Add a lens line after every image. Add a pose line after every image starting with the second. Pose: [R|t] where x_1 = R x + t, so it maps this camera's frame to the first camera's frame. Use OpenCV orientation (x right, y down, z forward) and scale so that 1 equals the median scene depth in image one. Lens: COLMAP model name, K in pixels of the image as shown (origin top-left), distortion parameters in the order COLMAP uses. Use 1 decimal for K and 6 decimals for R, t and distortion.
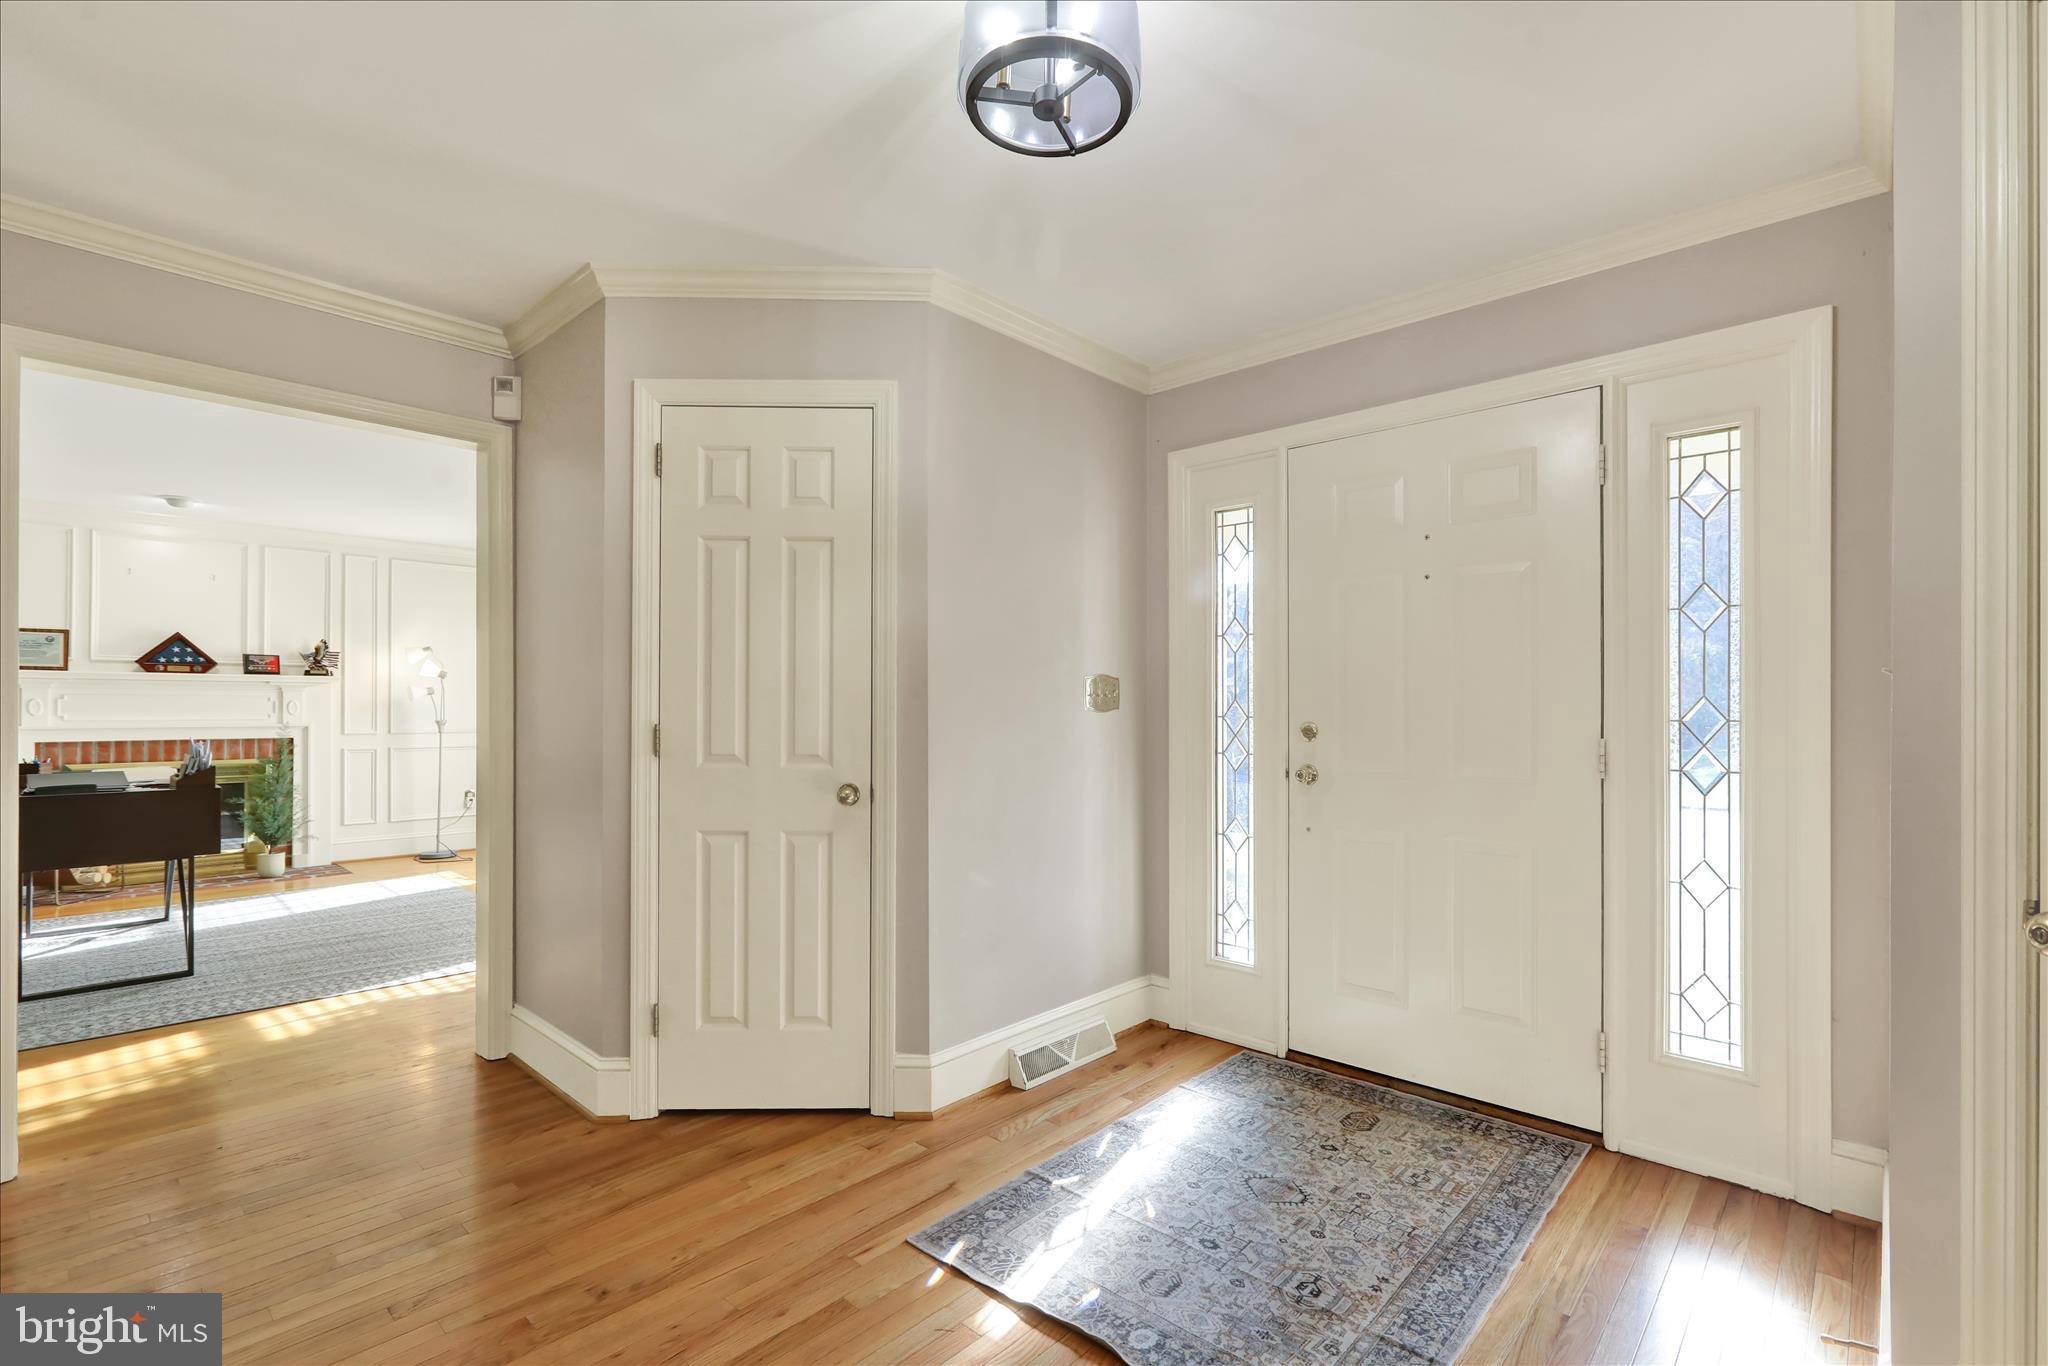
lens RADIAL K [[929.1, 0, 1019.4], [0, 929.1, 706.3], [0, 0, 1]] dist [-0.001386, 0.000097]
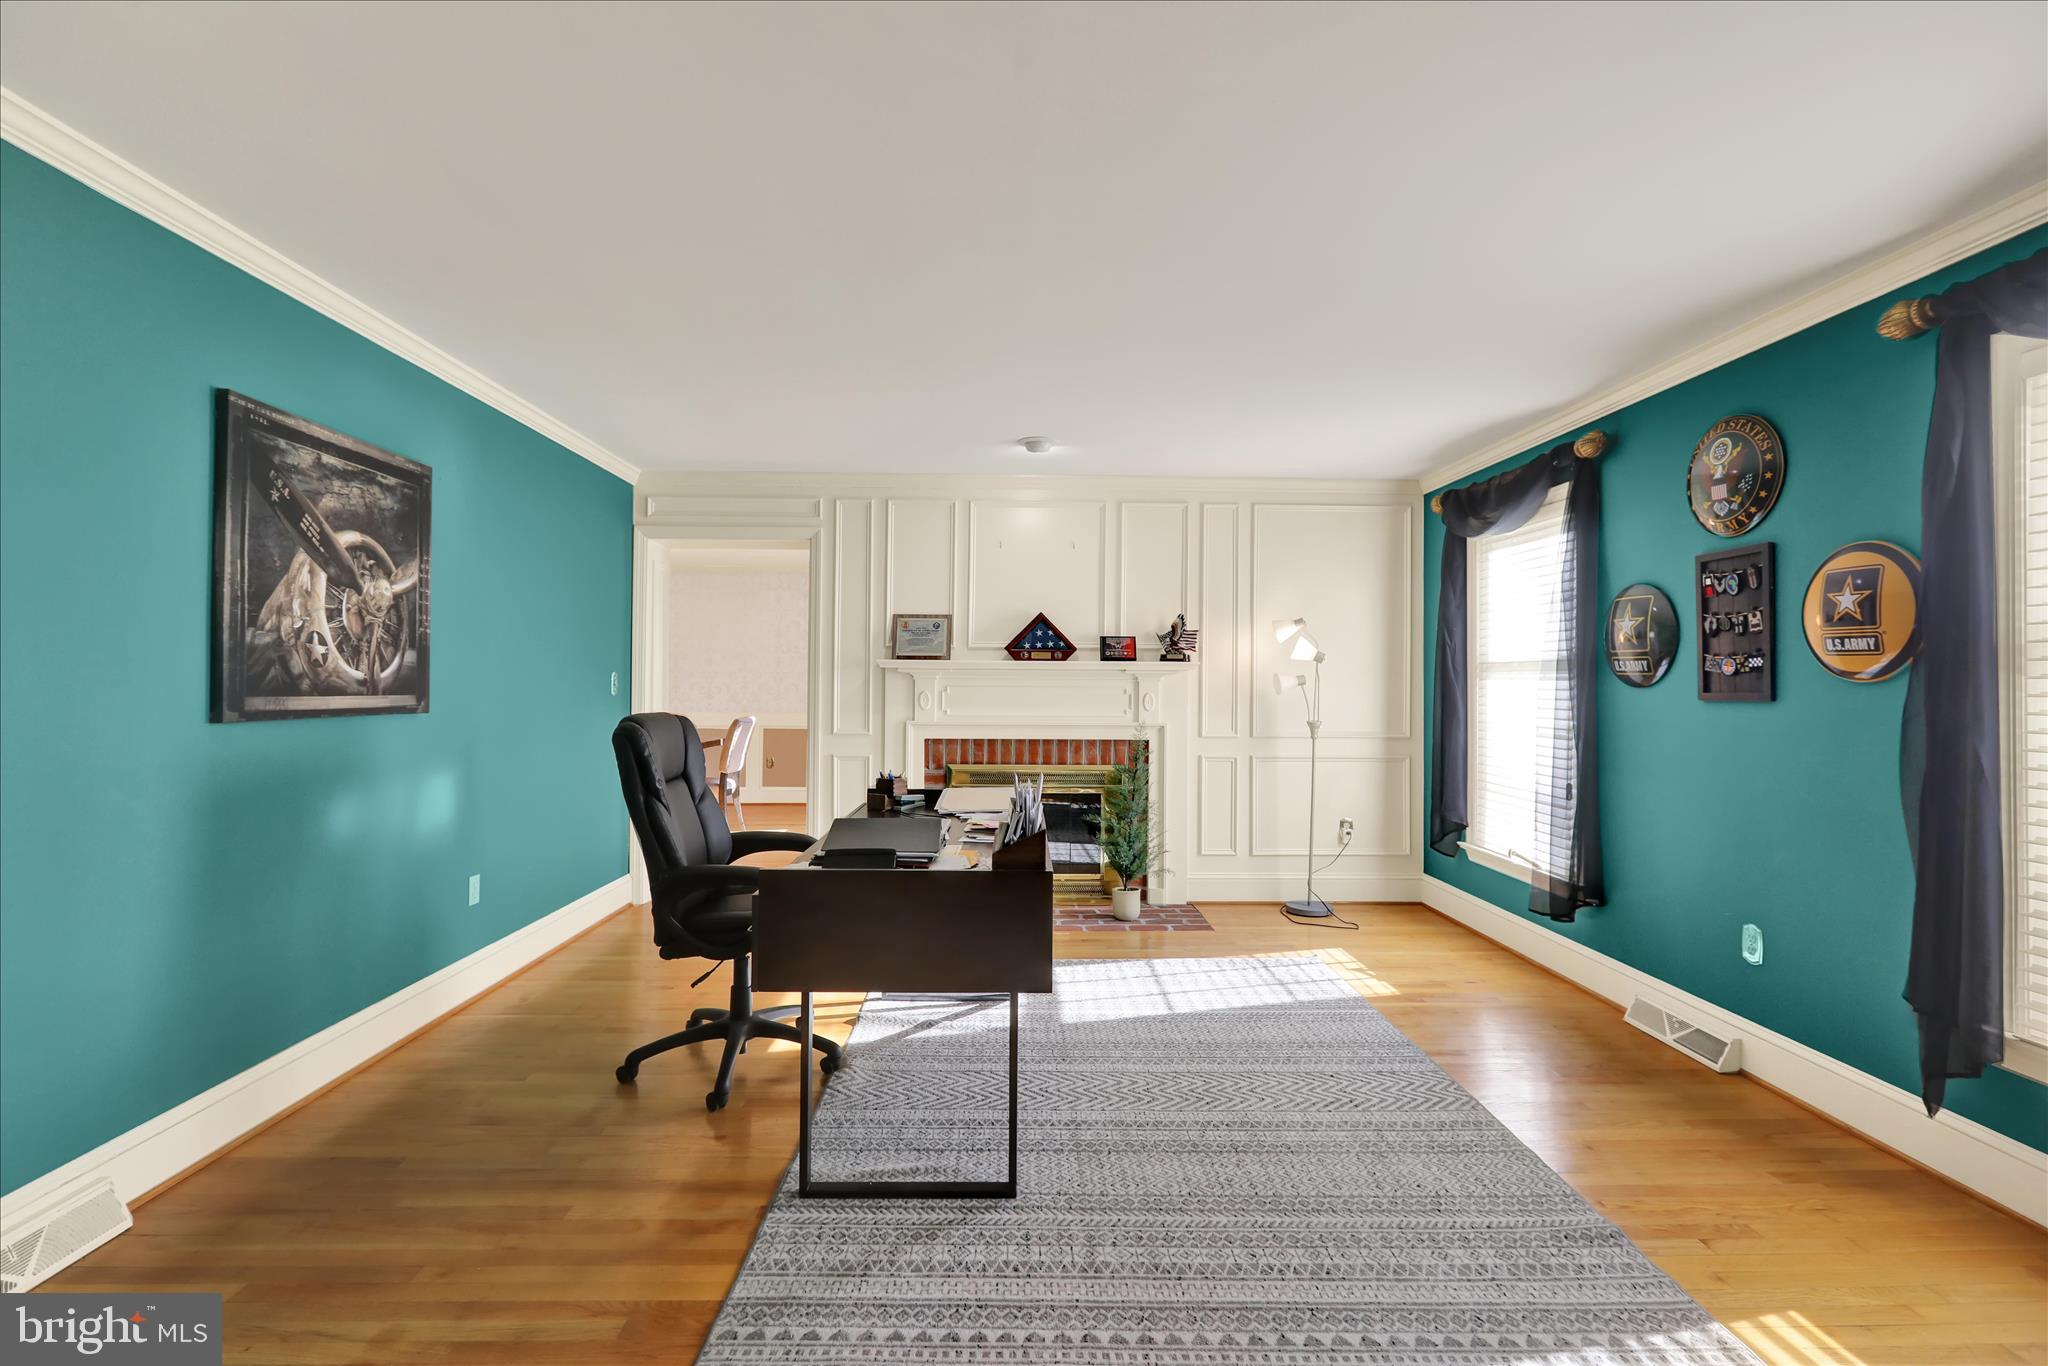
lens RADIAL K [[961.2, 0, 1024.0], [0, 961.2, 683.0], [0, 0, 1]] dist [0.014113, -0.000422]
pose [[0.704280, 0.004462, -0.709909, -0.284250], [-0.004090, 0.999989, 0.002228, -0.016729], [0.709911, 0.001335, 0.704290, 0.358071]]
